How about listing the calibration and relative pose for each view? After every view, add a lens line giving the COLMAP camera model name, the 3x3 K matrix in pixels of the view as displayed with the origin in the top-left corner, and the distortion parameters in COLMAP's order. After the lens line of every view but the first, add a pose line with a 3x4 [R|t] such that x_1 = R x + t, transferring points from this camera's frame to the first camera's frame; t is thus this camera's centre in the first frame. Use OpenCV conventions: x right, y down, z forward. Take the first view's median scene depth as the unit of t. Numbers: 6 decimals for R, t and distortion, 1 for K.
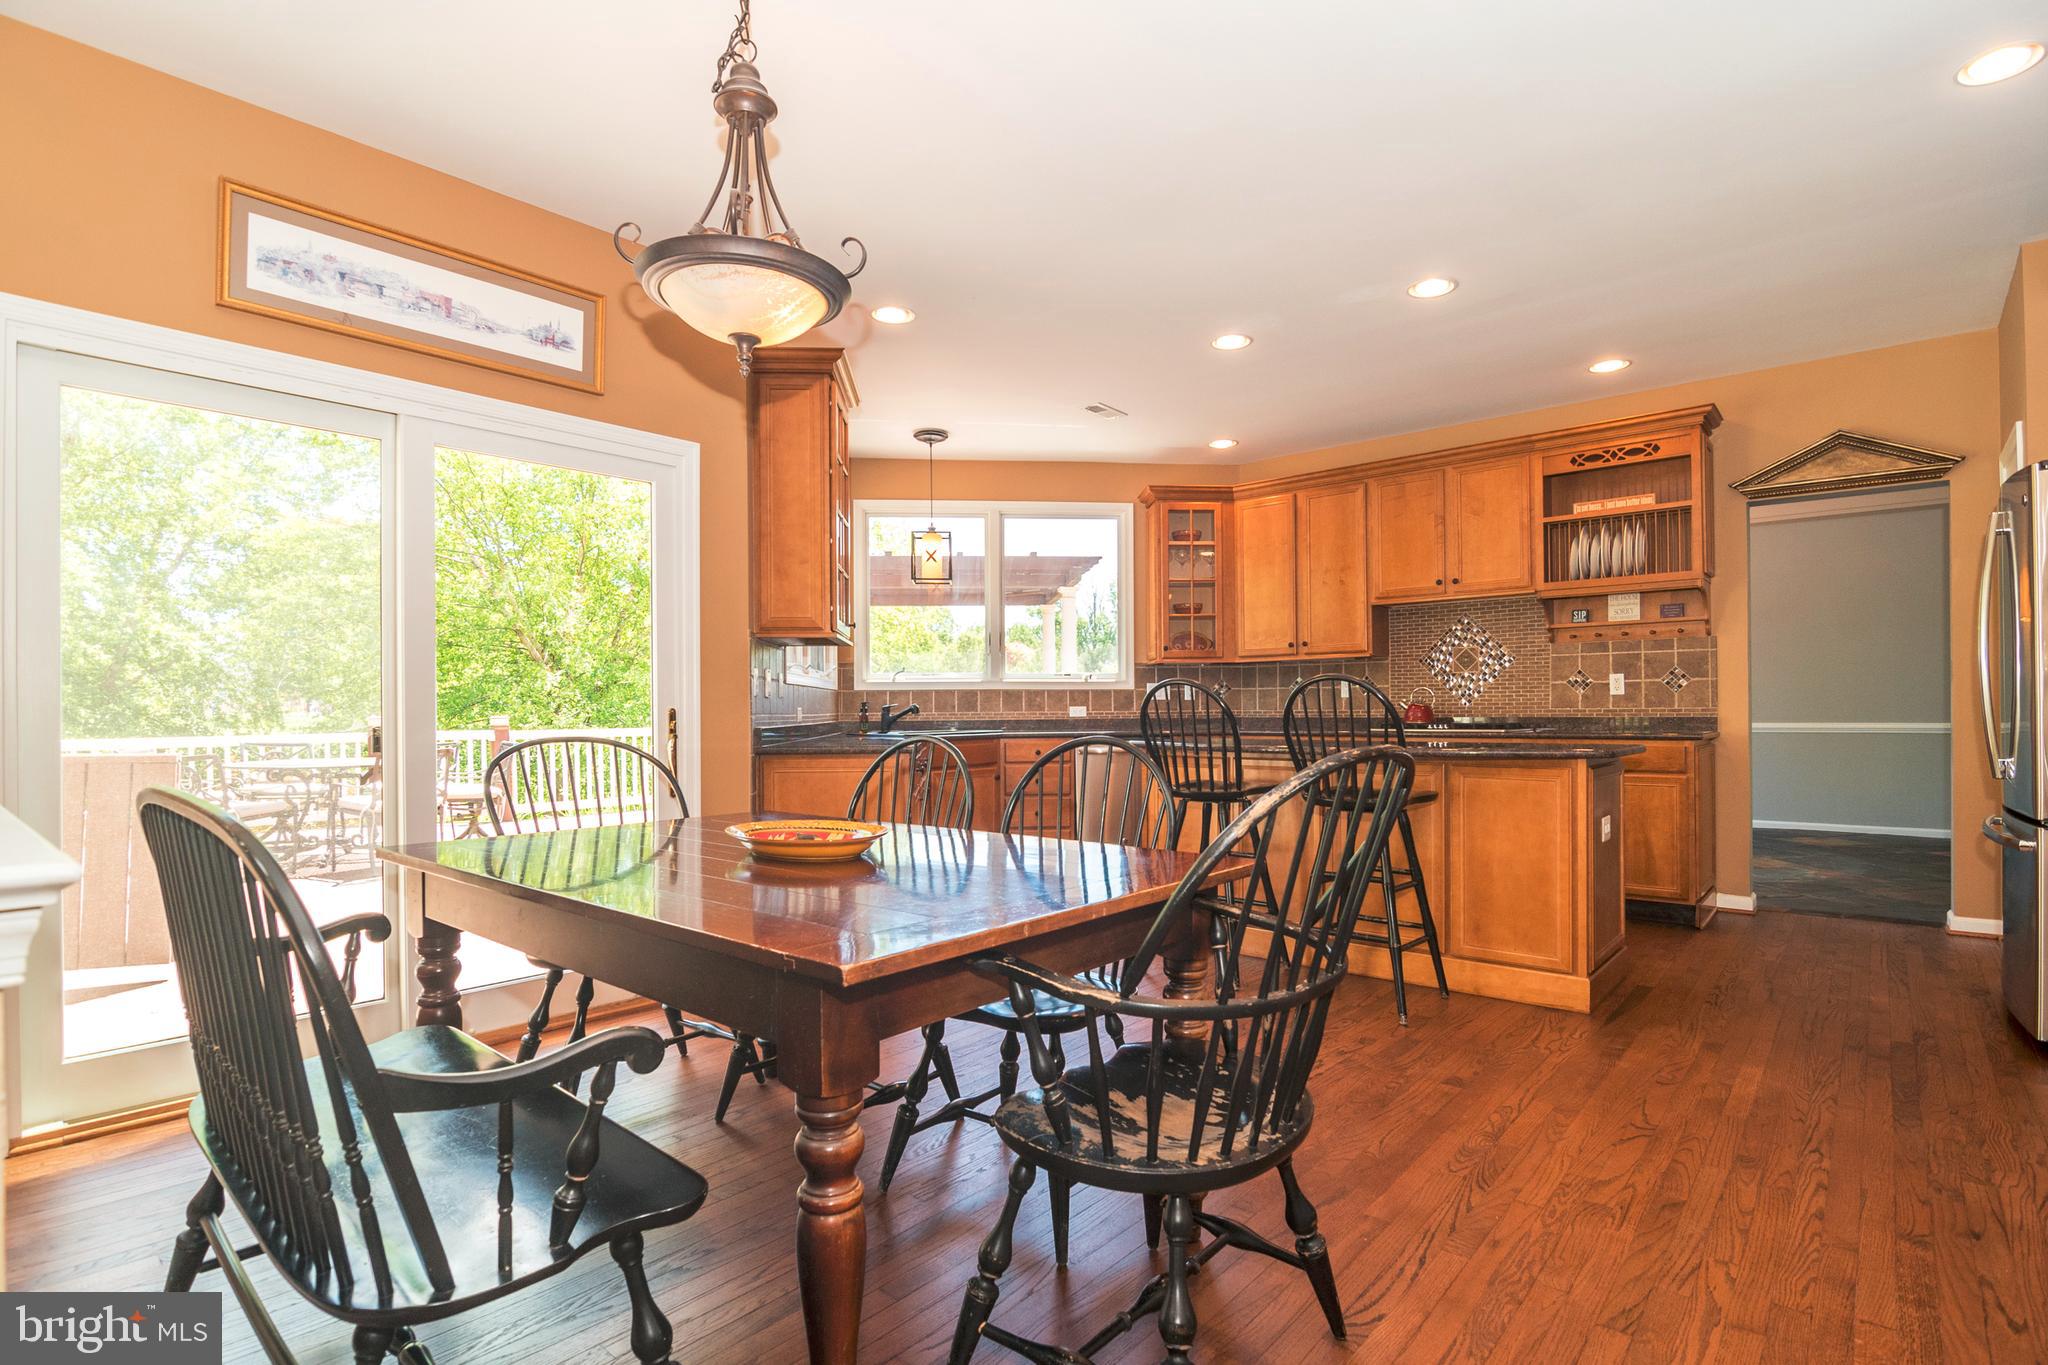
lens RADIAL K [[1012.2, 0, 1018.3], [0, 1012.2, 684.8], [0, 0, 1]] dist [-0.001812, -0.000163]
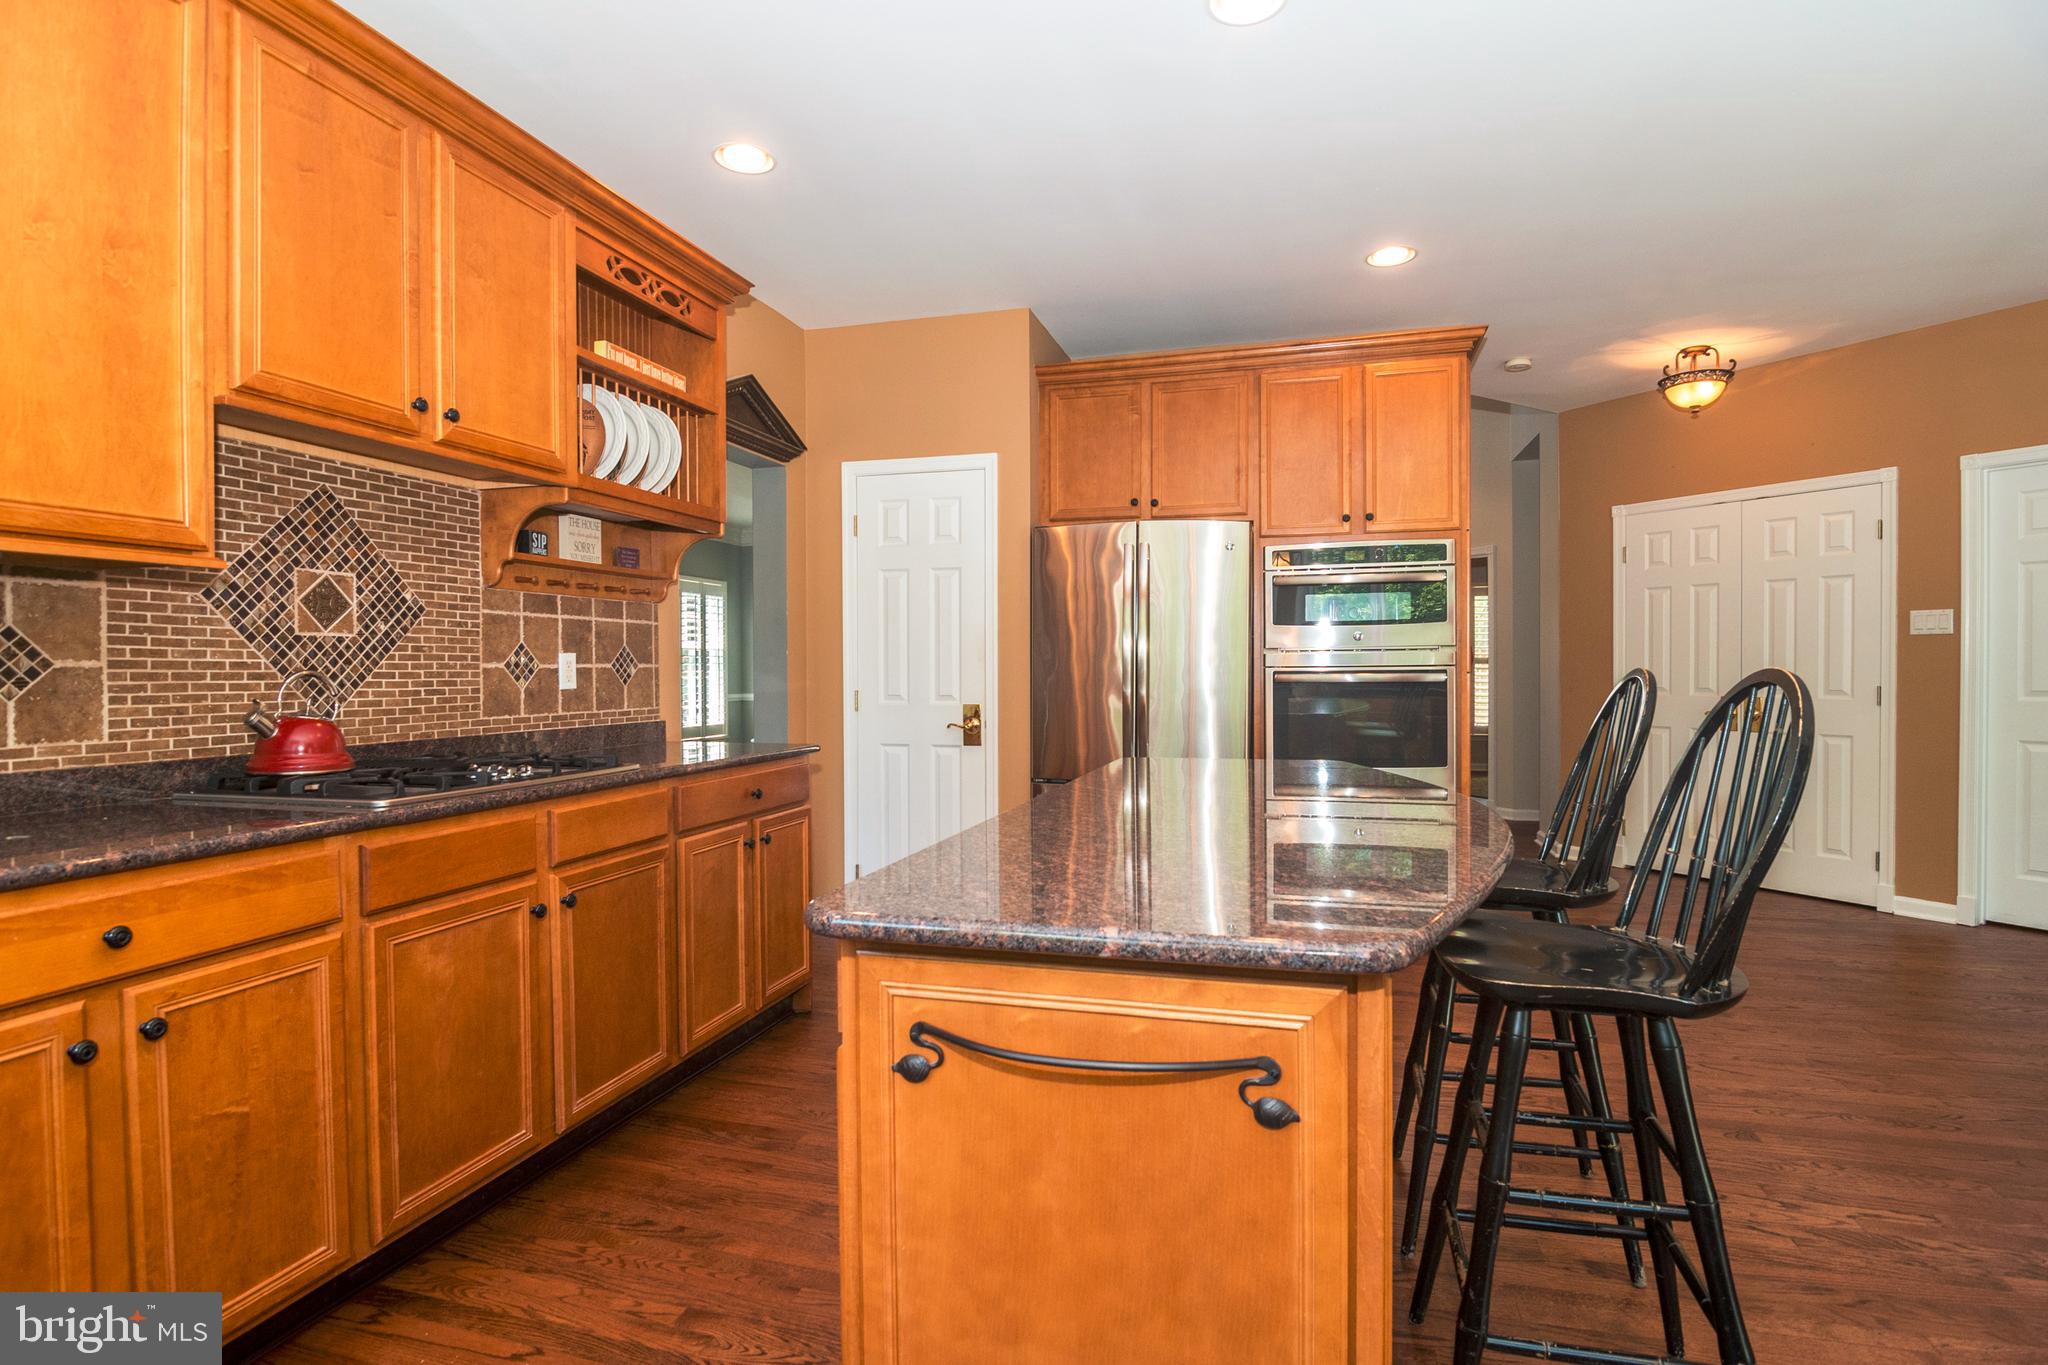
lens RADIAL K [[1012.2, 0, 1018.3], [0, 1012.2, 684.8], [0, 0, 1]] dist [-0.001812, -0.000163]
pose [[-0.415982, -0.002709, 0.909369, -0.041757], [-0.013944, 0.999897, -0.003400, 0.005669], [-0.909266, -0.014095, -0.415977, 1.015970]]
